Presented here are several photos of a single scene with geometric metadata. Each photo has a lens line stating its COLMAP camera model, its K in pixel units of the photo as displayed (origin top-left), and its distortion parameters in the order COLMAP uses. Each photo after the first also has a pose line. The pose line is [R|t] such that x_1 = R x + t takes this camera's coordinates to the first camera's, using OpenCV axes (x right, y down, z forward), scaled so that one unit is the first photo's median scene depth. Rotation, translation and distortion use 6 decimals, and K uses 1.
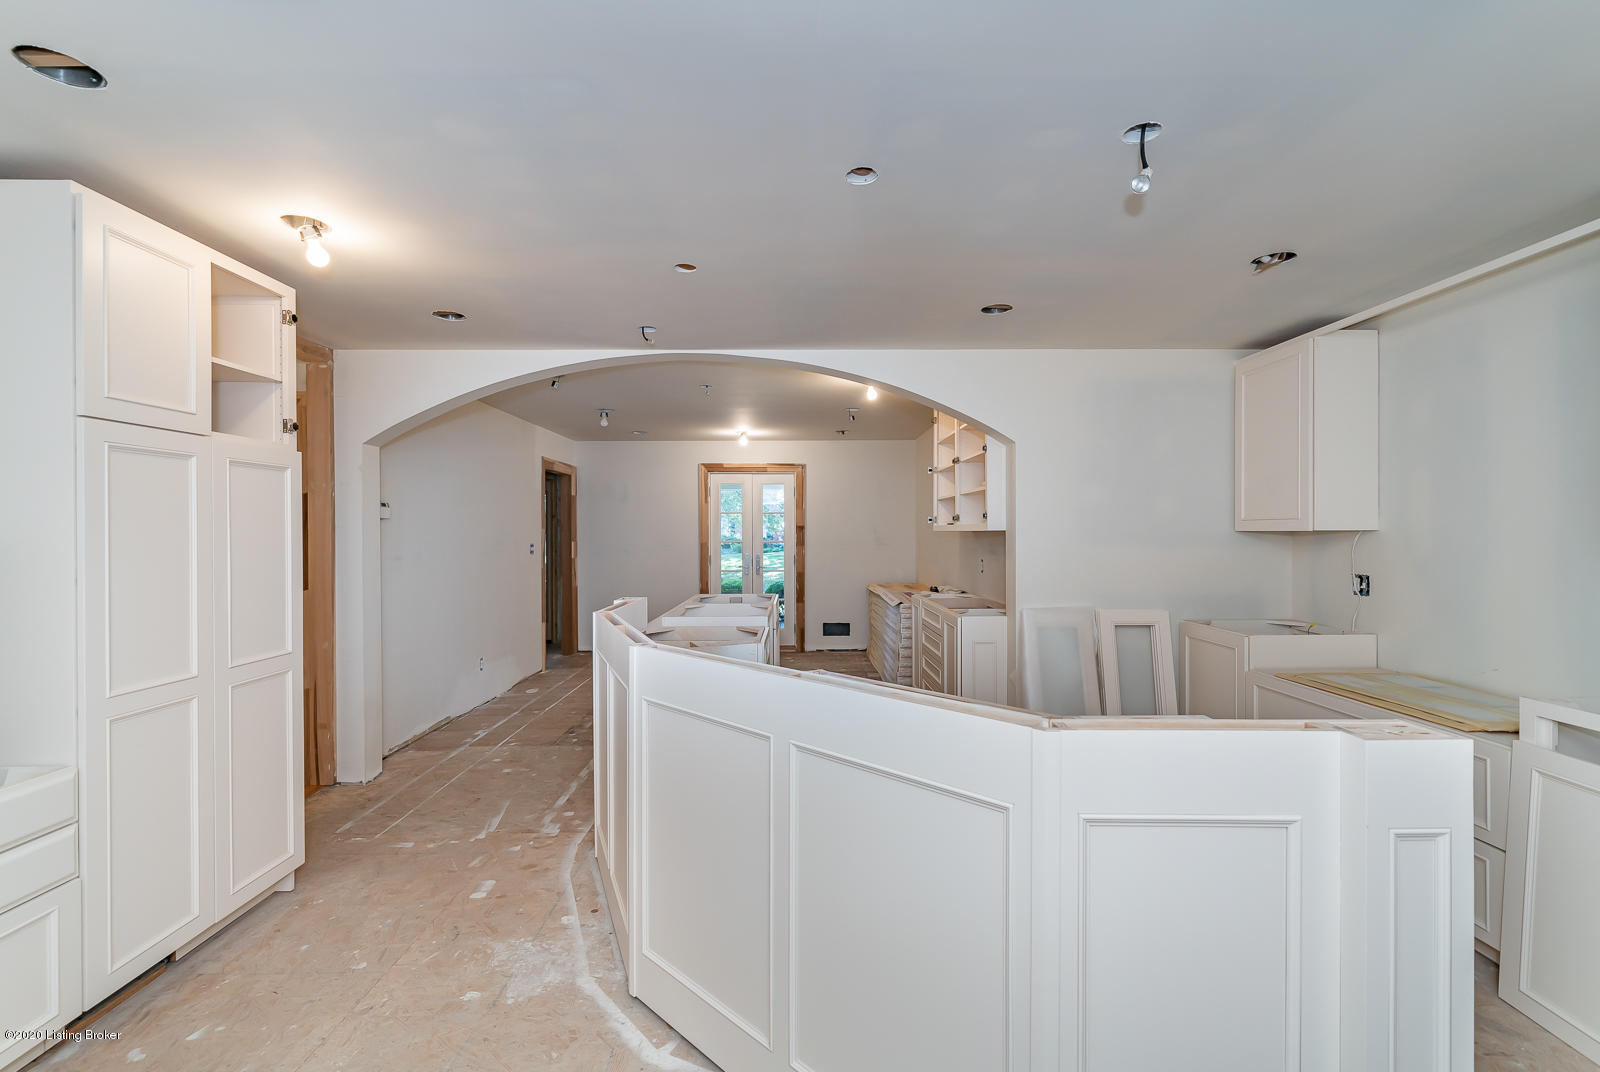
lens RADIAL K [[685.4, 0, 808.0], [0, 685.4, 531.7], [0, 0, 1]] dist [0.001250, -0.000077]
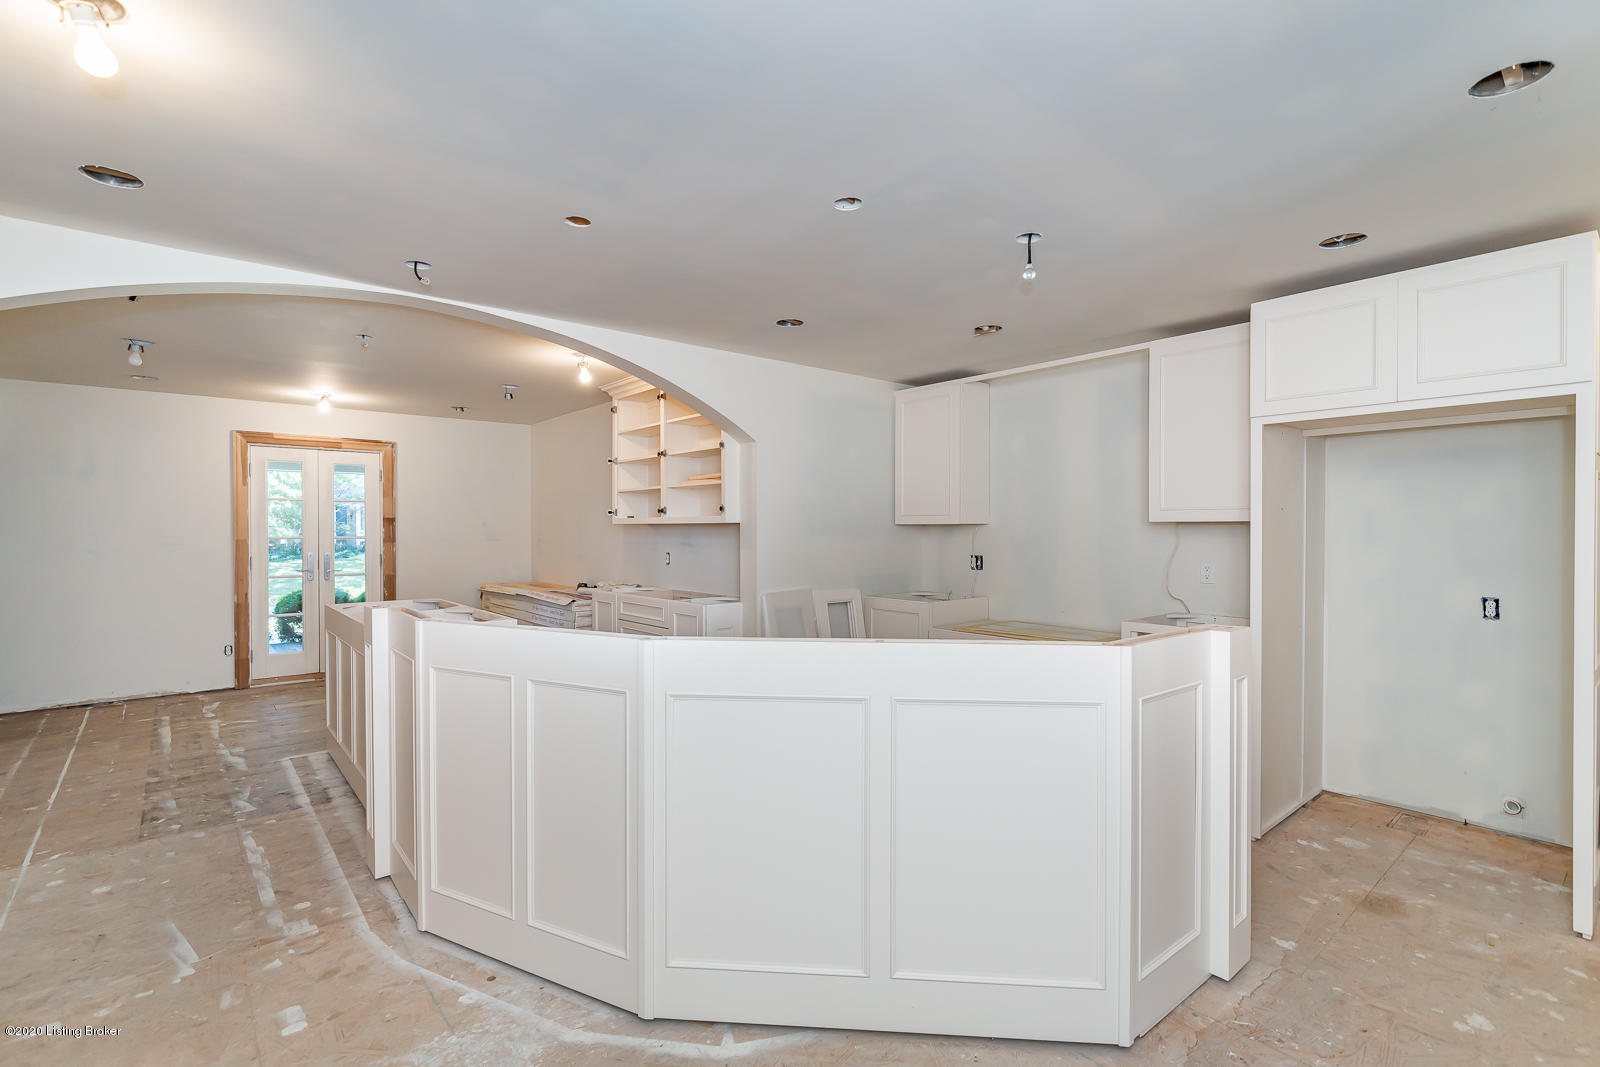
lens RADIAL K [[726.8, 0, 789.9], [0, 726.8, 531.9], [0, 0, 1]] dist [-0.000432, 0.001928]
pose [[0.776578, -0.000226, 0.630021, -0.331266], [-0.001860, 0.999995, 0.002651, 0.008477], [-0.630018, -0.003231, 0.776573, 0.056790]]
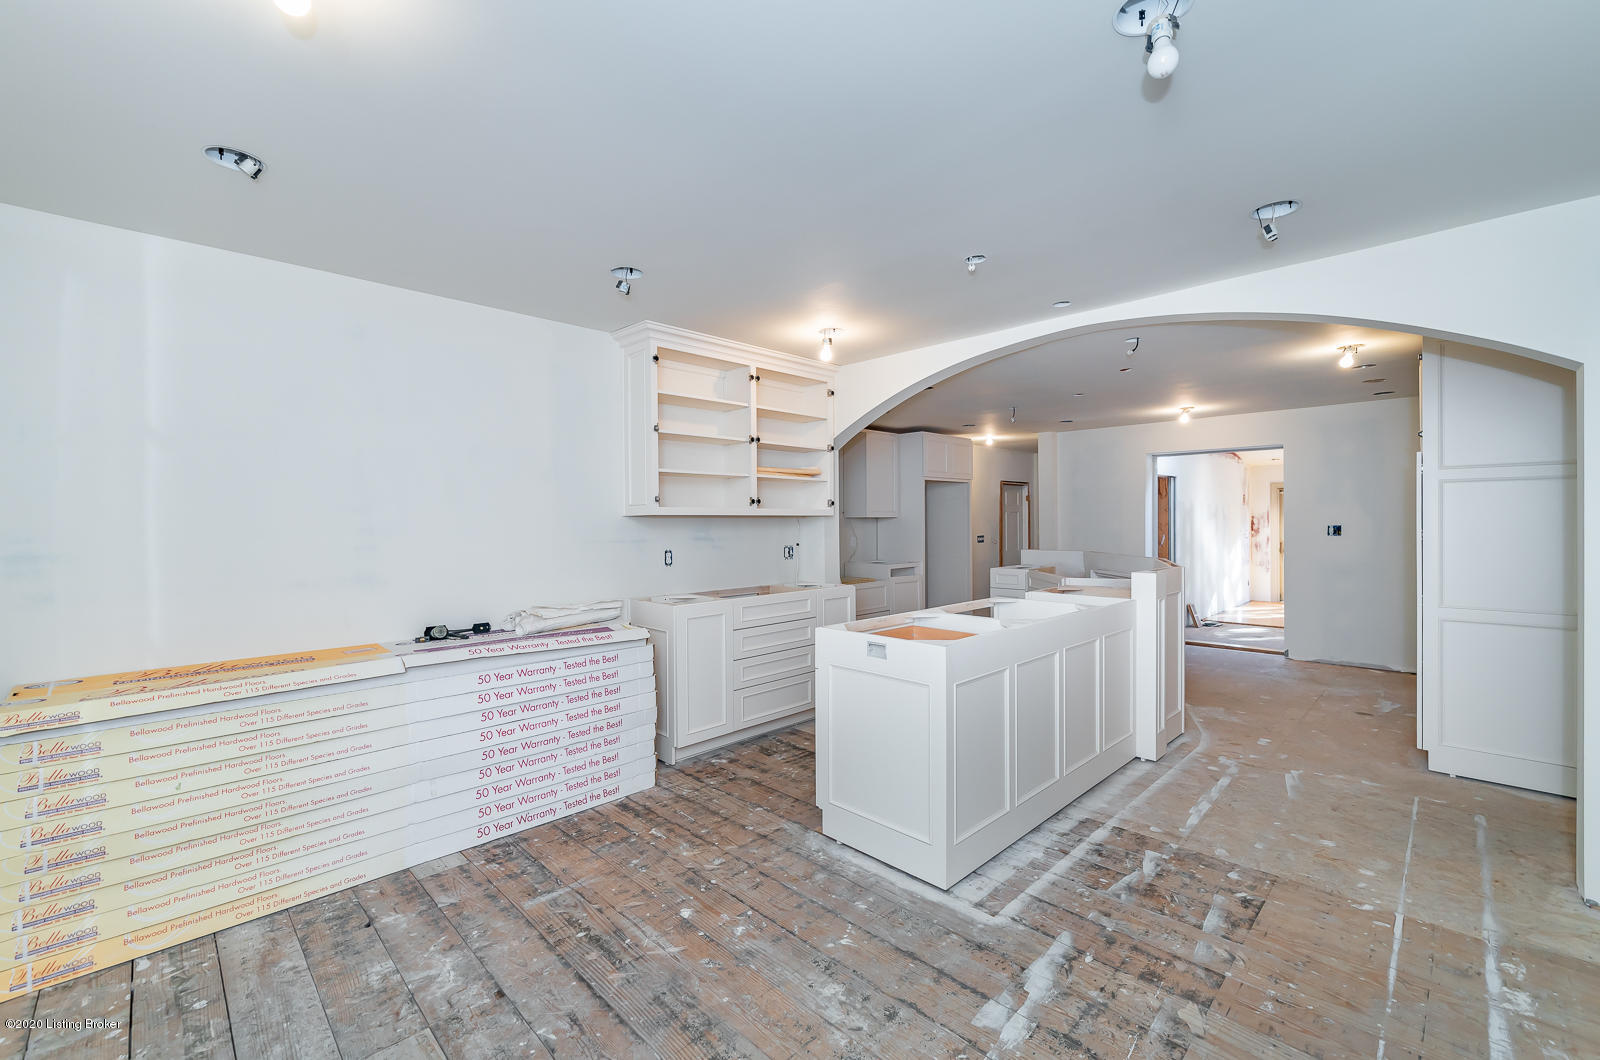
lens RADIAL K [[661.1, 0, 802.6], [0, 661.1, 526.5], [0, 0, 1]] dist [0.000469, 0.000179]
pose [[-0.691177, 0.001728, 0.722684, -0.503519], [0.008637, 0.999945, 0.005870, 0.011358], [-0.722634, 0.010299, -0.691154, 1.678005]]
